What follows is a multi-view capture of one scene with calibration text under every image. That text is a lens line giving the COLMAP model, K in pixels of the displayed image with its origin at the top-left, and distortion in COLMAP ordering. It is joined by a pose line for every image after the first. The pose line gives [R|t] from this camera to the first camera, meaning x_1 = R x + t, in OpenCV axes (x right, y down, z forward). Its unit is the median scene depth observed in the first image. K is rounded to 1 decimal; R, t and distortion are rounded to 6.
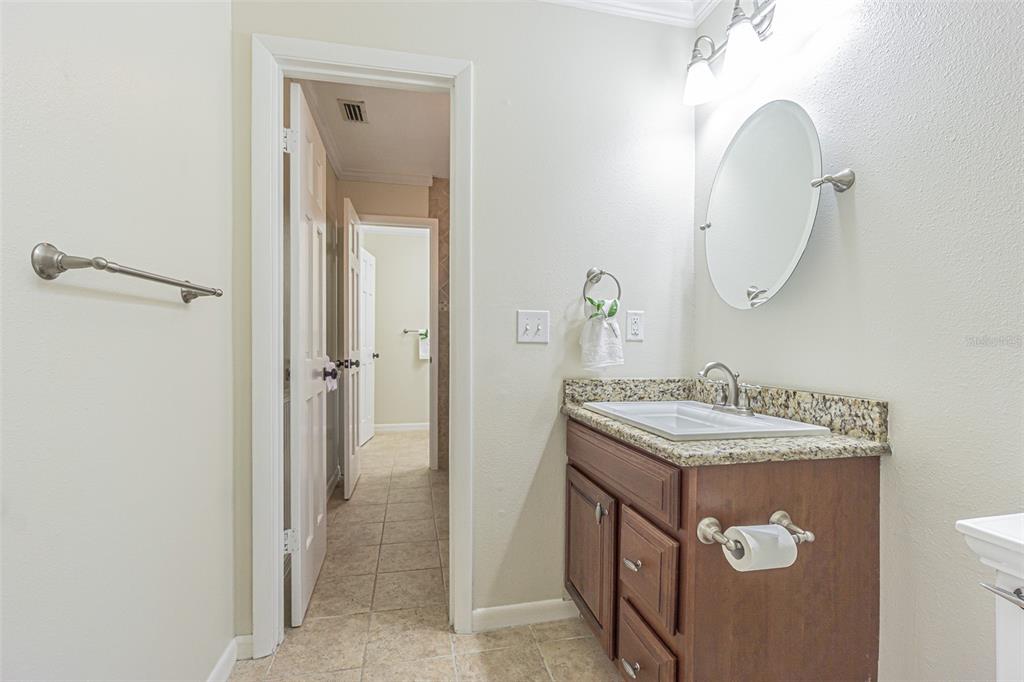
lens RADIAL K [[444.5, 0, 506.5], [0, 444.5, 327.8], [0, 0, 1]] dist [-0.009939, -0.000057]
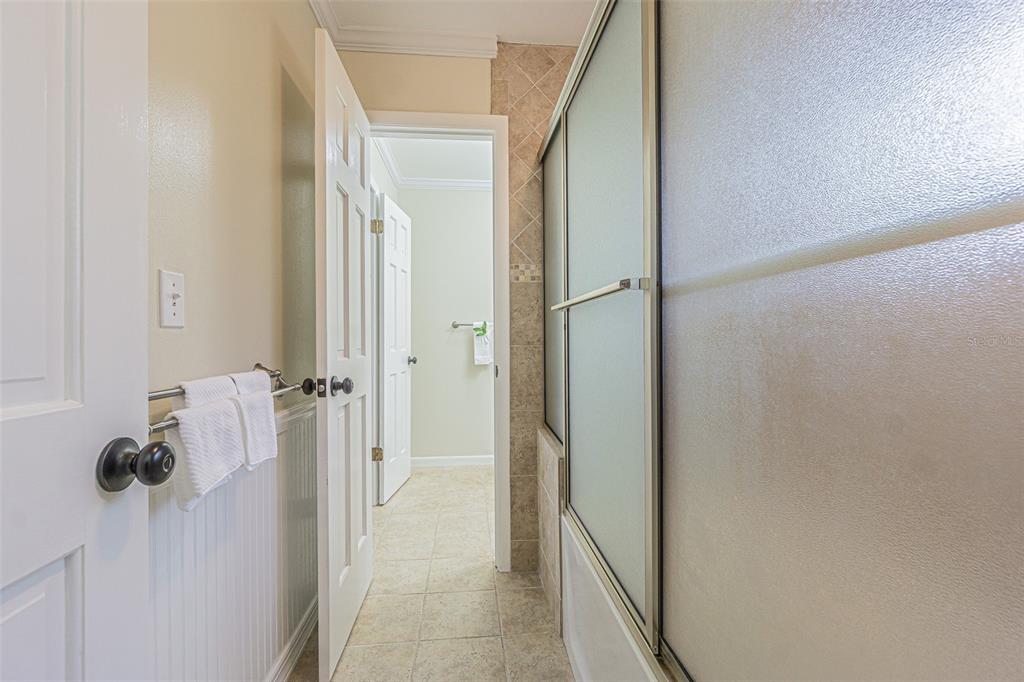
lens RADIAL K [[444.5, 0, 506.5], [0, 444.5, 327.8], [0, 0, 1]] dist [-0.009939, -0.000057]
pose [[0.993224, -0.006934, -0.116009, -0.093655], [0.007400, 0.999966, 0.003588, 0.015379], [0.115980, -0.004422, 0.993242, 0.452929]]
